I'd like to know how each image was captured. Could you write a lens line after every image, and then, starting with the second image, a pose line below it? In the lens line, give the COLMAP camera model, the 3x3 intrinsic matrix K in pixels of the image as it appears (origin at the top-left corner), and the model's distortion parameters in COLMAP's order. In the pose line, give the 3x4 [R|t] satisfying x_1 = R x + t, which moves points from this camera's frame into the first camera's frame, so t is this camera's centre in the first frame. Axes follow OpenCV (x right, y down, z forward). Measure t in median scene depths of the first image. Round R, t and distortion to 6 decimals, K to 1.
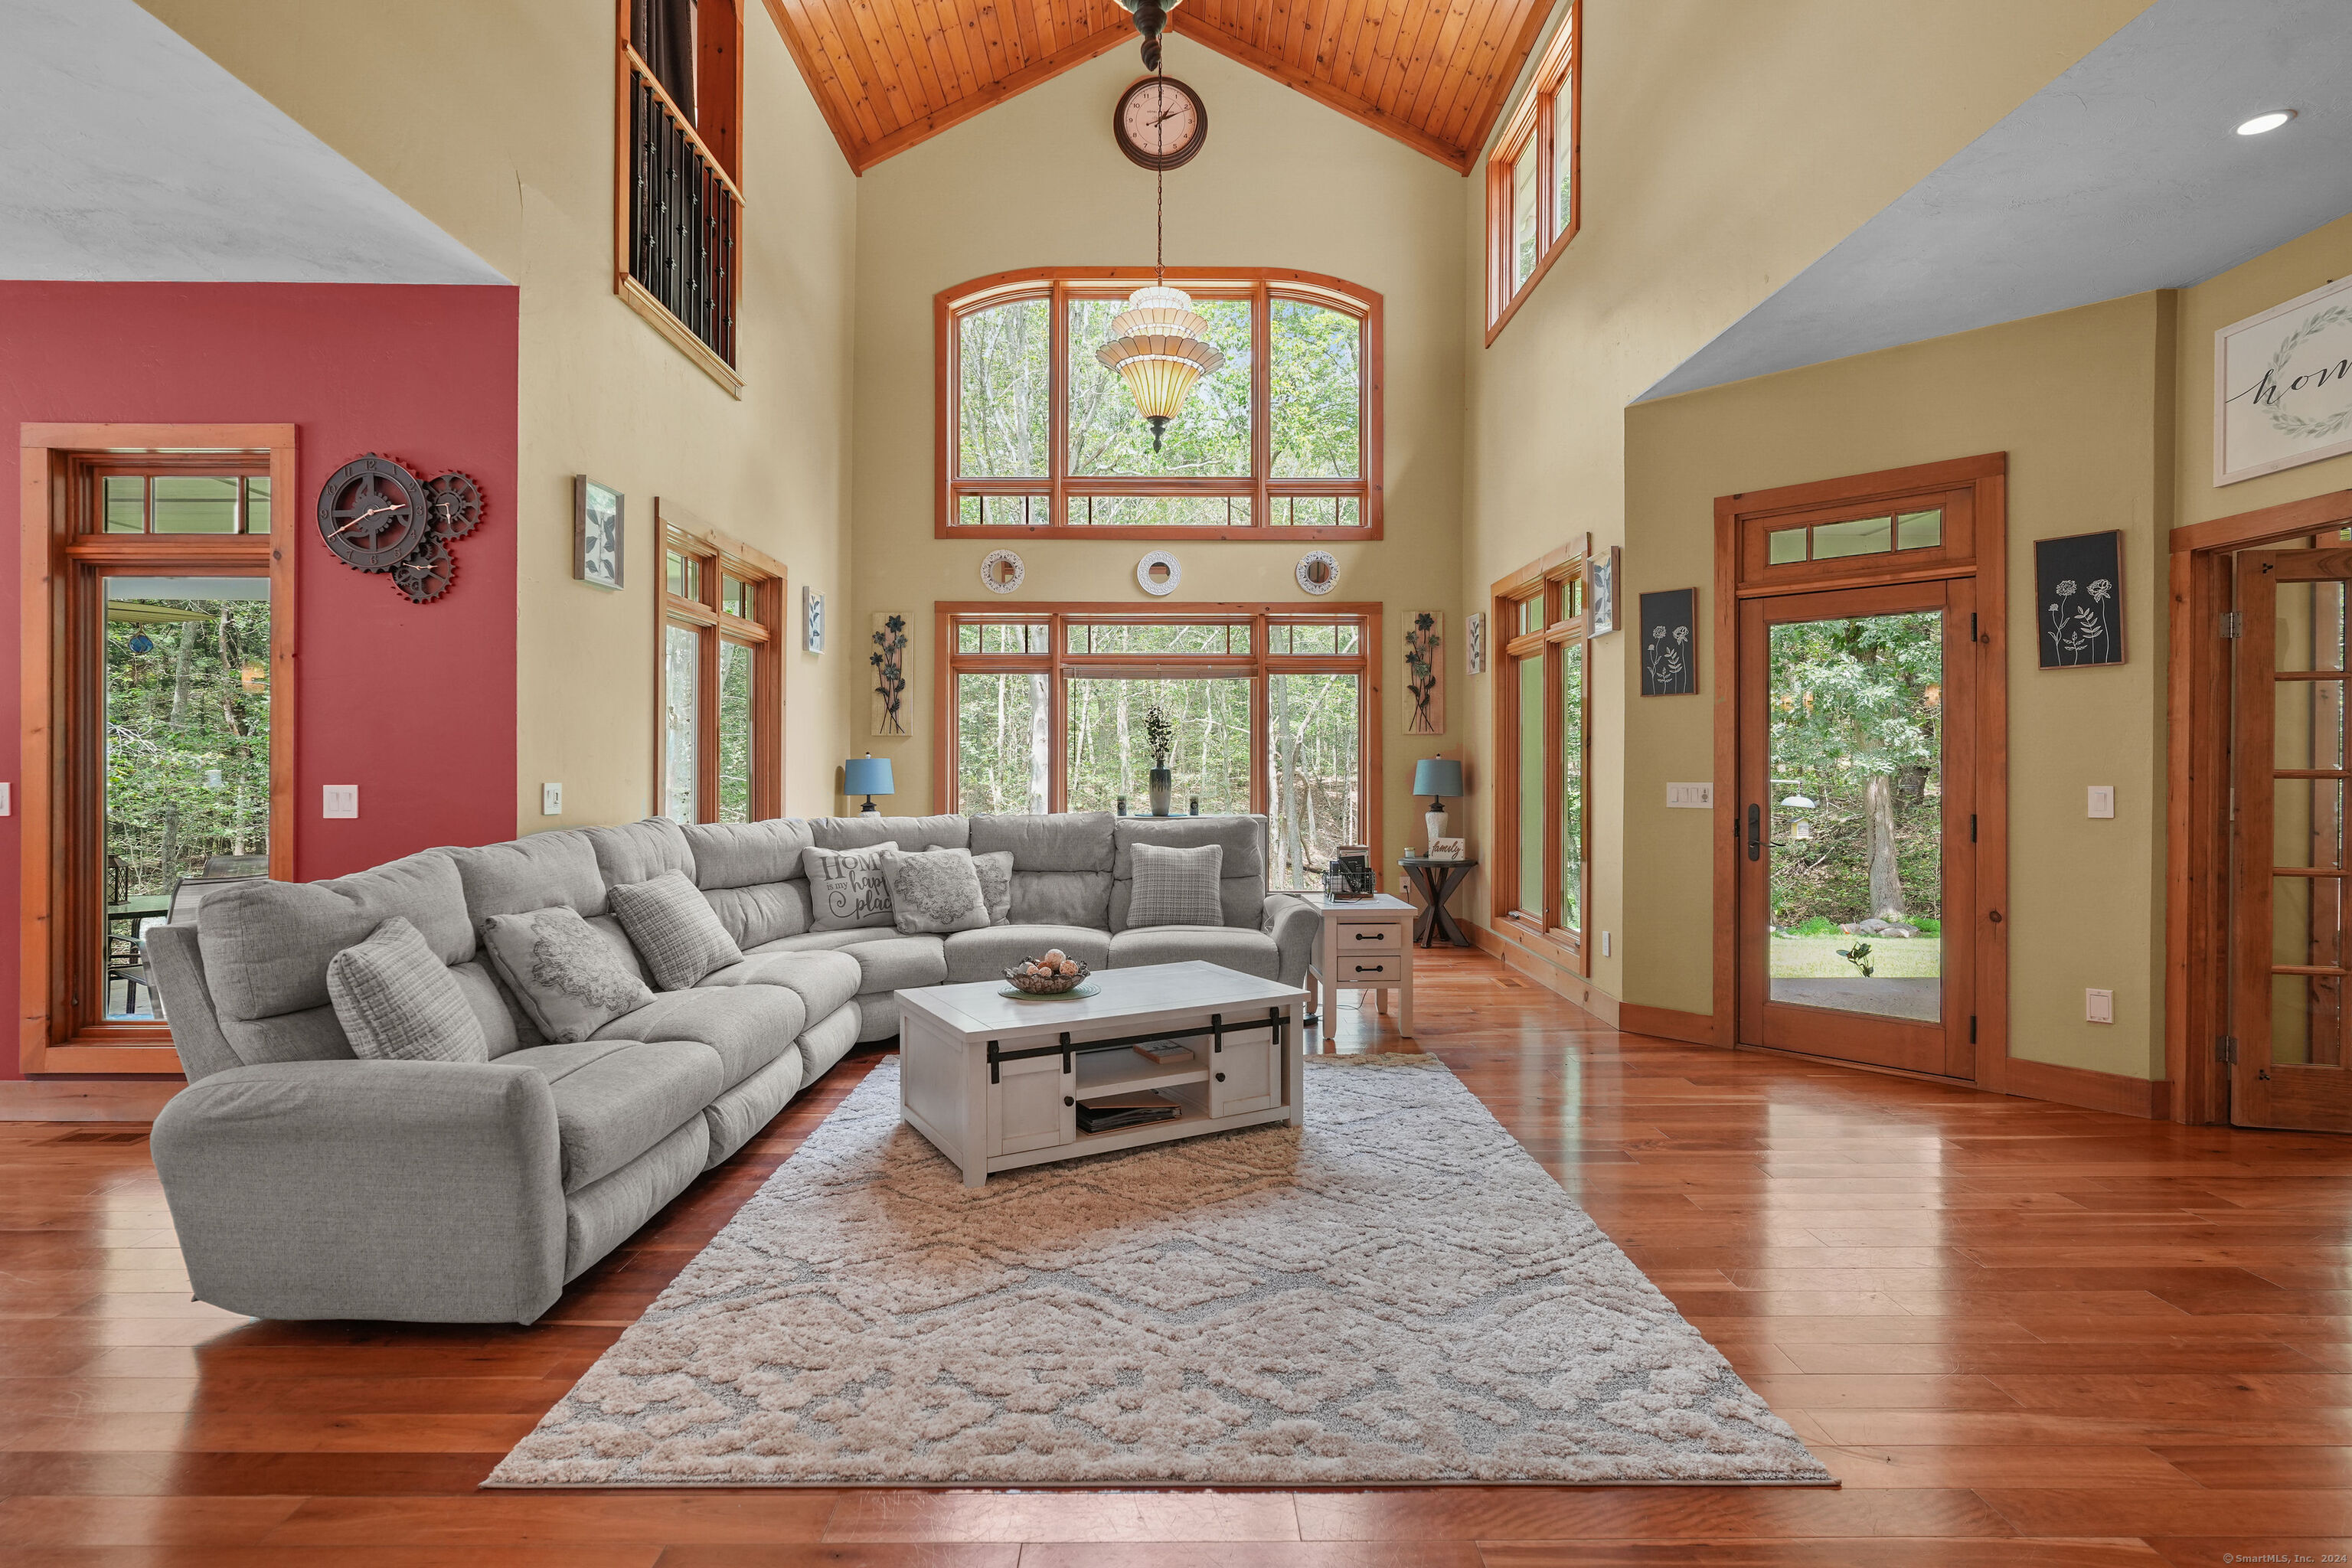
lens RADIAL K [[1135.4, 0, 1191.5], [0, 1135.4, 774.5], [0, 0, 1]] dist [0.001919, 0.000641]
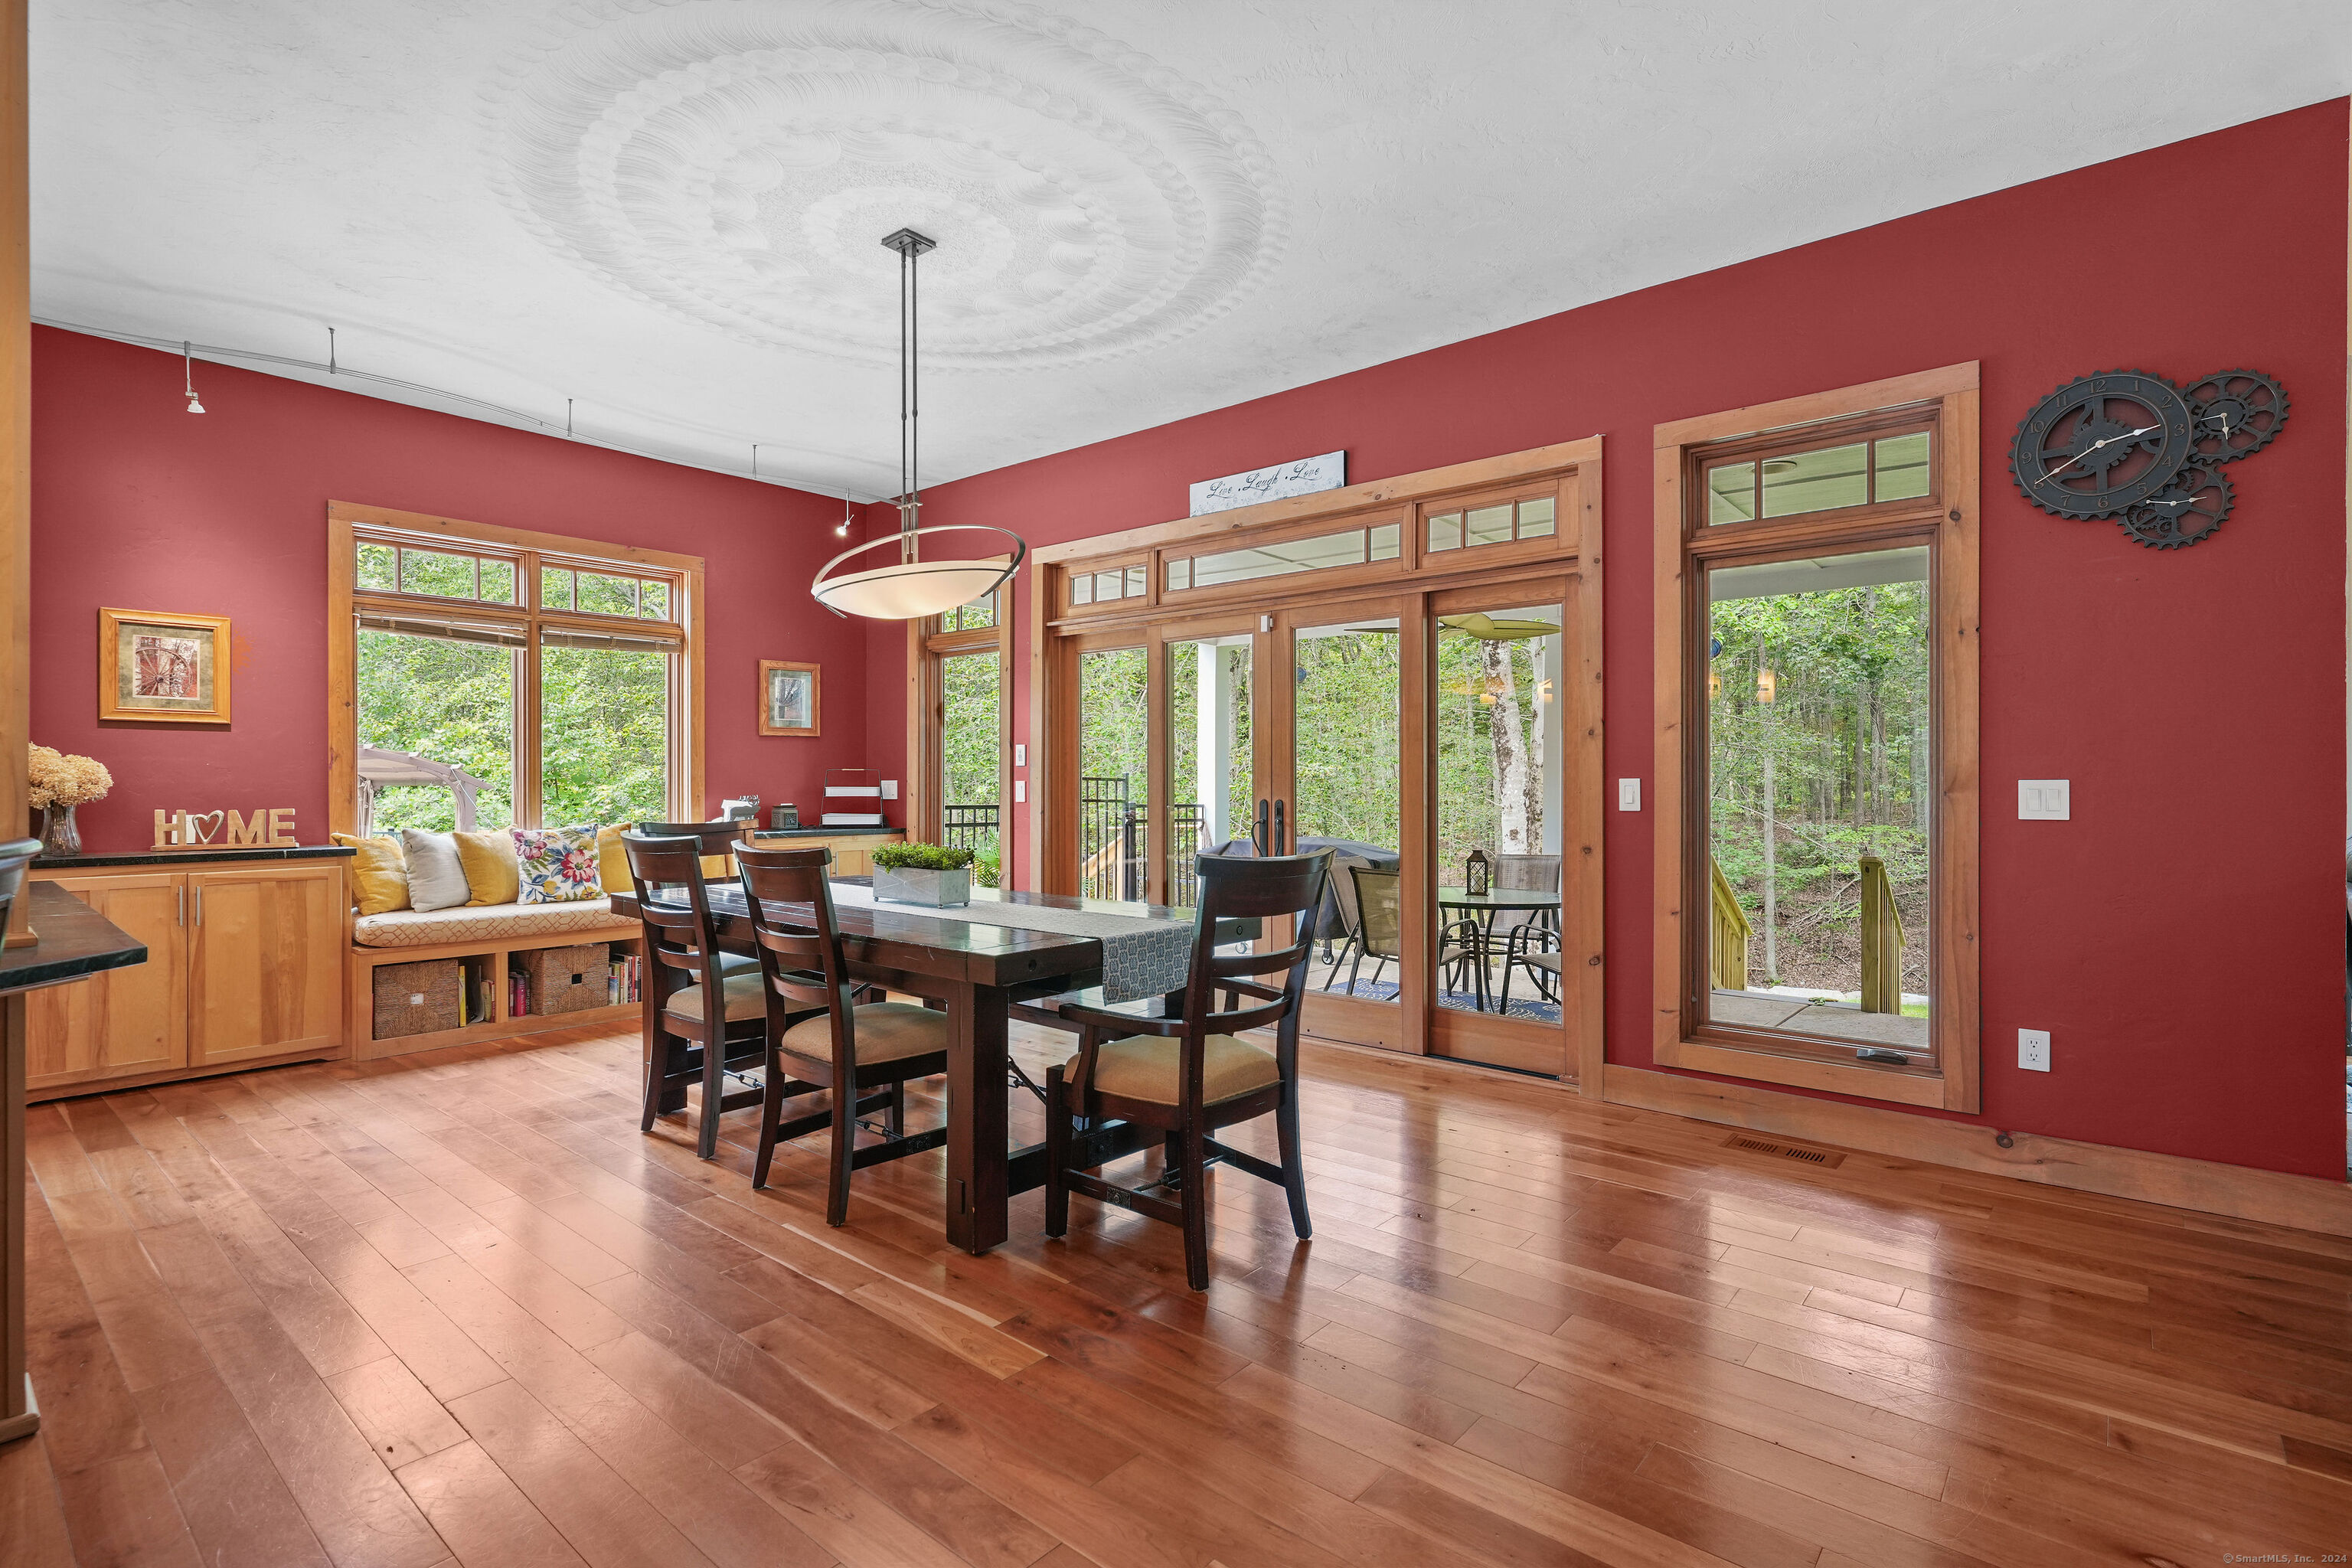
lens RADIAL K [[1135.4, 0, 1173.3], [0, 1135.4, 785.3], [0, 0, 1]] dist [0.001919, 0.000641]
pose [[0.751834, 0.001350, -0.659351, -0.629255], [-0.002022, 0.999998, -0.000258, 0.013891], [0.659350, 0.001527, 0.751835, -0.044595]]
